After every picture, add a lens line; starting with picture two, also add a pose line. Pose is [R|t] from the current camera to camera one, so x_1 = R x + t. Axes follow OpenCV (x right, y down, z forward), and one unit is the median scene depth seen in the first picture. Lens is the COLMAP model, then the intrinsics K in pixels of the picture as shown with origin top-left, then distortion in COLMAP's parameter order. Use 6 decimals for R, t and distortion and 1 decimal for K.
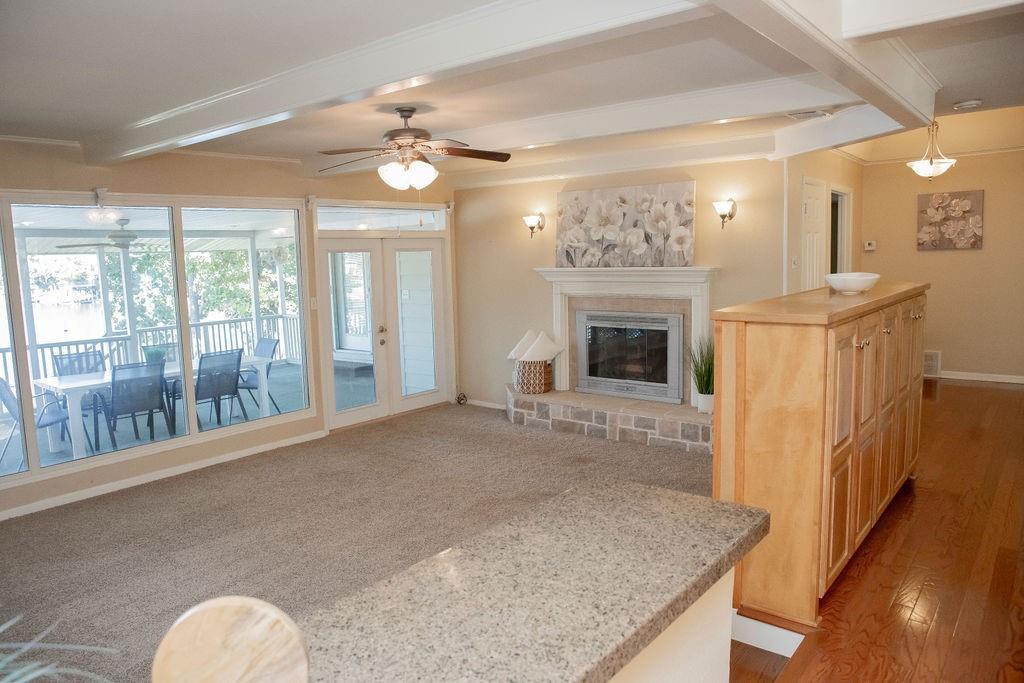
lens RADIAL K [[700.8, 0, 512.0], [0, 700.8, 341.5], [0, 0, 1]] dist [-0.109448, 0.084473]
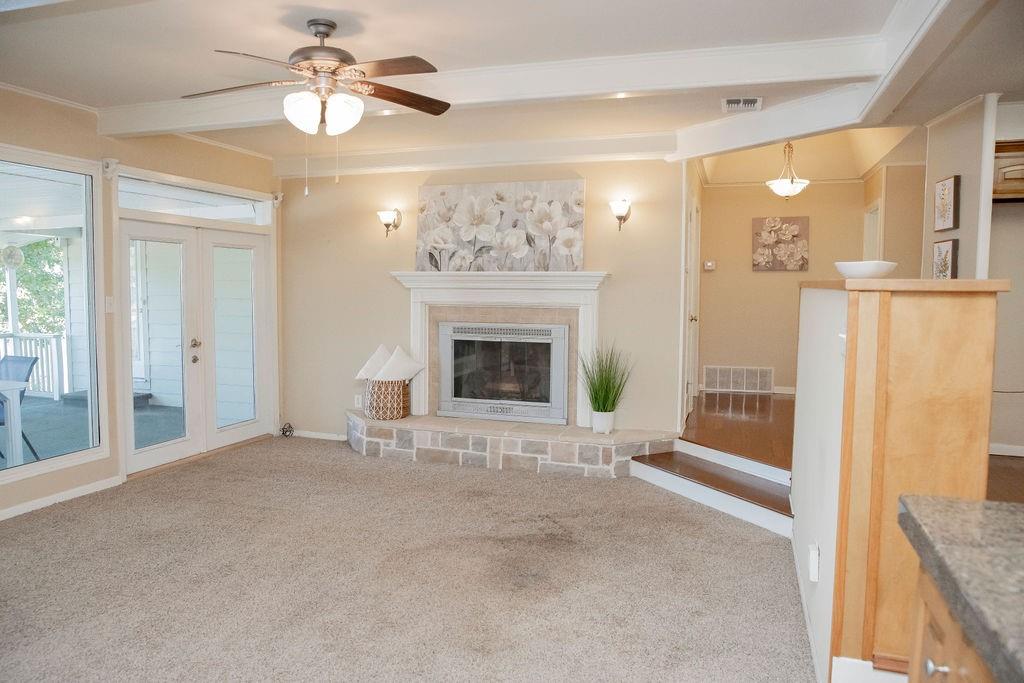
lens RADIAL K [[700.8, 0, 512.0], [0, 700.8, 341.5], [0, 0, 1]] dist [-0.109448, 0.084473]
pose [[0.936118, 0.007705, 0.351602, -0.139616], [0.010186, 0.998747, -0.049006, 0.025373], [-0.351539, 0.049457, 0.934866, 0.170924]]
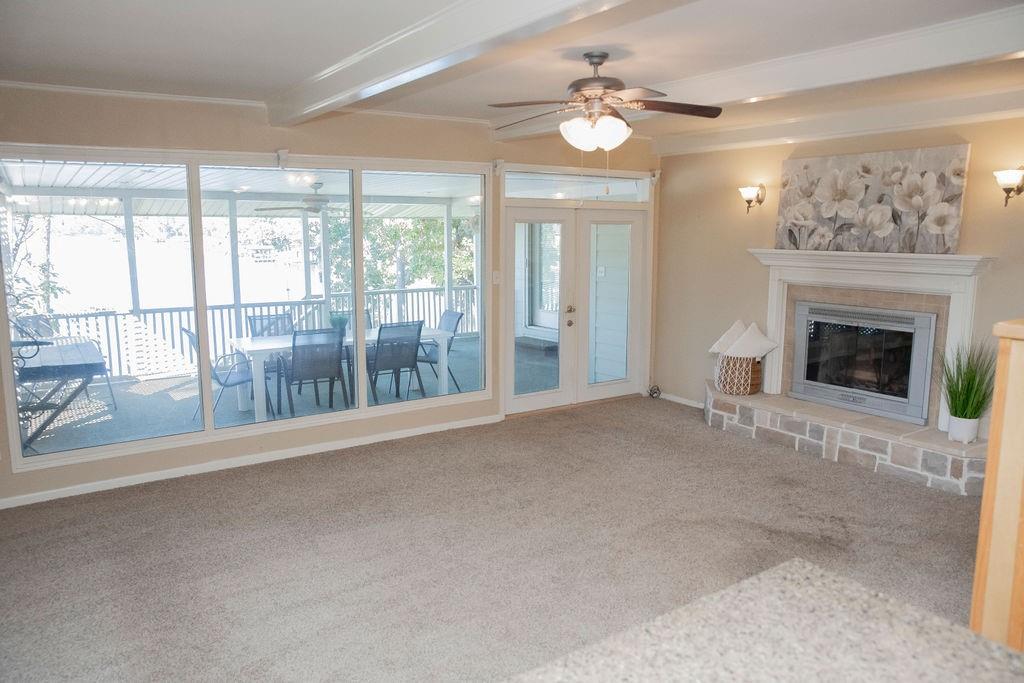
lens RADIAL K [[726.3, 0, 512.0], [0, 726.3, 341.5], [0, 0, 1]] dist [-0.093921, 0.094962]
pose [[0.956673, 0.071317, -0.282294, 0.012508], [-0.062405, 0.997231, 0.040450, -0.010120], [0.284397, -0.021081, 0.958475, 0.080299]]
